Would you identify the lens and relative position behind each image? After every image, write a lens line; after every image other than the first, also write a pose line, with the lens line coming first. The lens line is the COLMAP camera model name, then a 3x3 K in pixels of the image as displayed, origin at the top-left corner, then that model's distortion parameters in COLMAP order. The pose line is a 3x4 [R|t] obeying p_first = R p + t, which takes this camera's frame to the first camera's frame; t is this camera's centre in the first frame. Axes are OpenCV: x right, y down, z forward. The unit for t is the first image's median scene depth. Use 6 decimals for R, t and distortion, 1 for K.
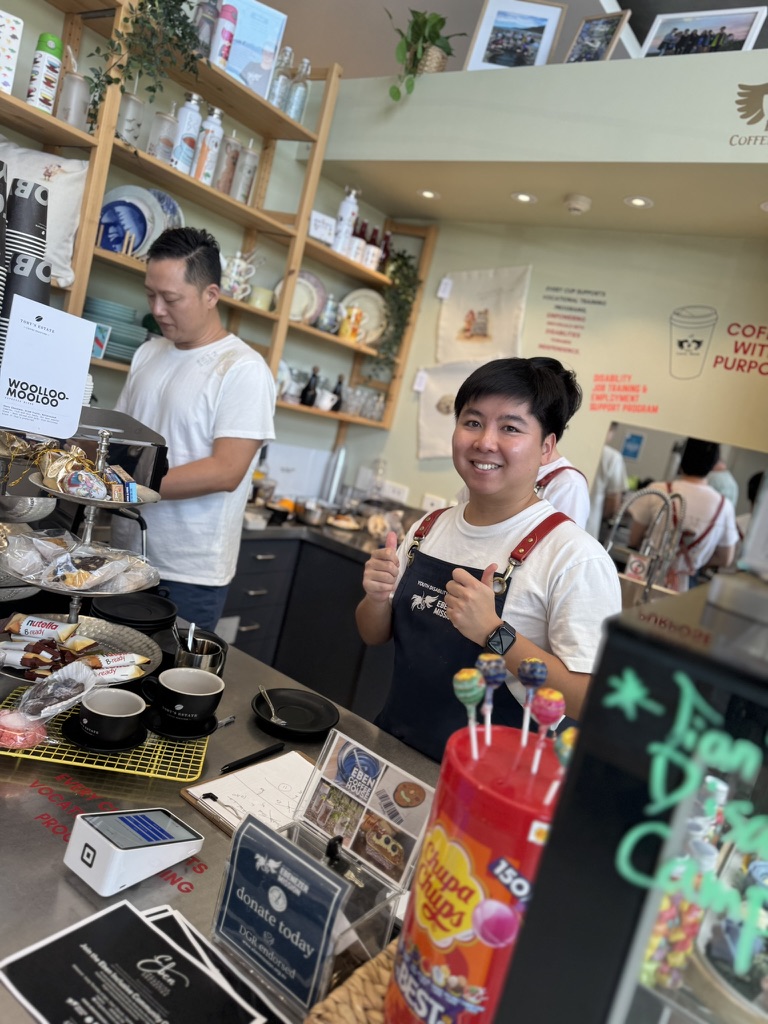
lens RADIAL K [[739.4, 0, 395.5], [0, 739.4, 514.9], [0, 0, 1]] dist [0.000823, -0.009262]
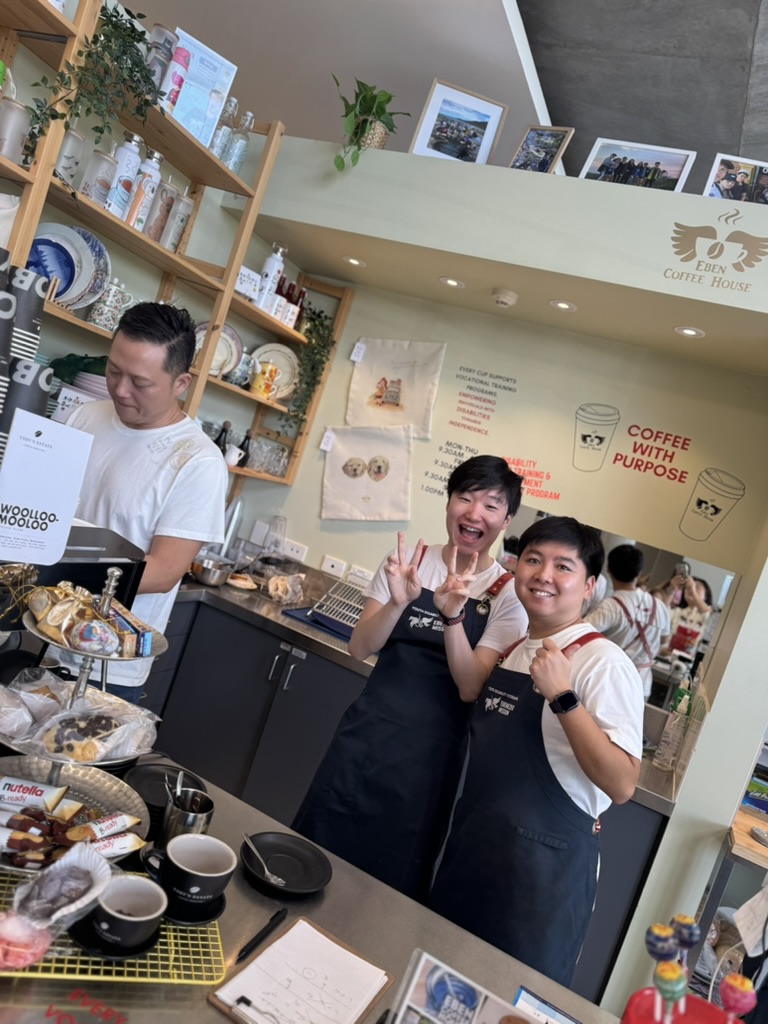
lens RADIAL K [[730.5, 0, 389.0], [0, 730.5, 524.1], [0, 0, 1]] dist [0.036111, -0.046713]
pose [[0.974946, 0.062429, 0.213501, -0.115568], [-0.060110, 0.998041, -0.017343, -0.076101], [-0.214165, 0.004075, 0.976789, 0.027906]]
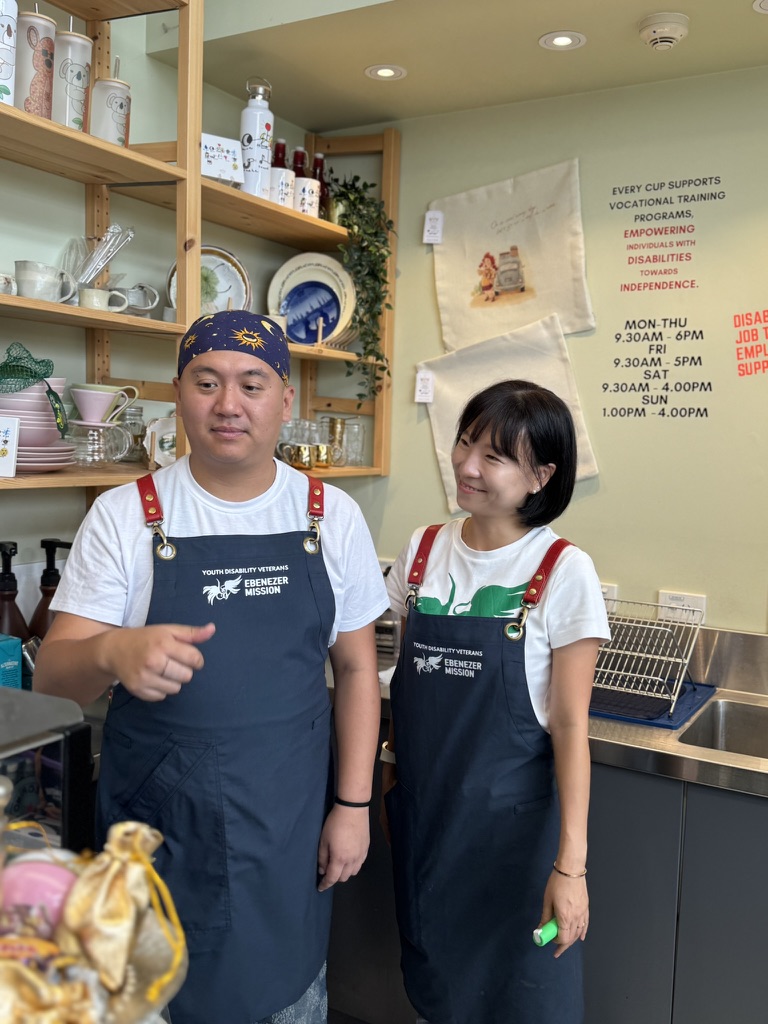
lens RADIAL K [[984.1, 0, 384.0], [0, 984.1, 512.0], [0, 0, 1]] dist [0.091777, -0.182940]
pose [[0.975122, -0.210996, 0.067959, -0.096538], [0.213577, 0.976363, -0.033179, -0.081513], [-0.059352, 0.046868, 0.997136, 0.276226]]
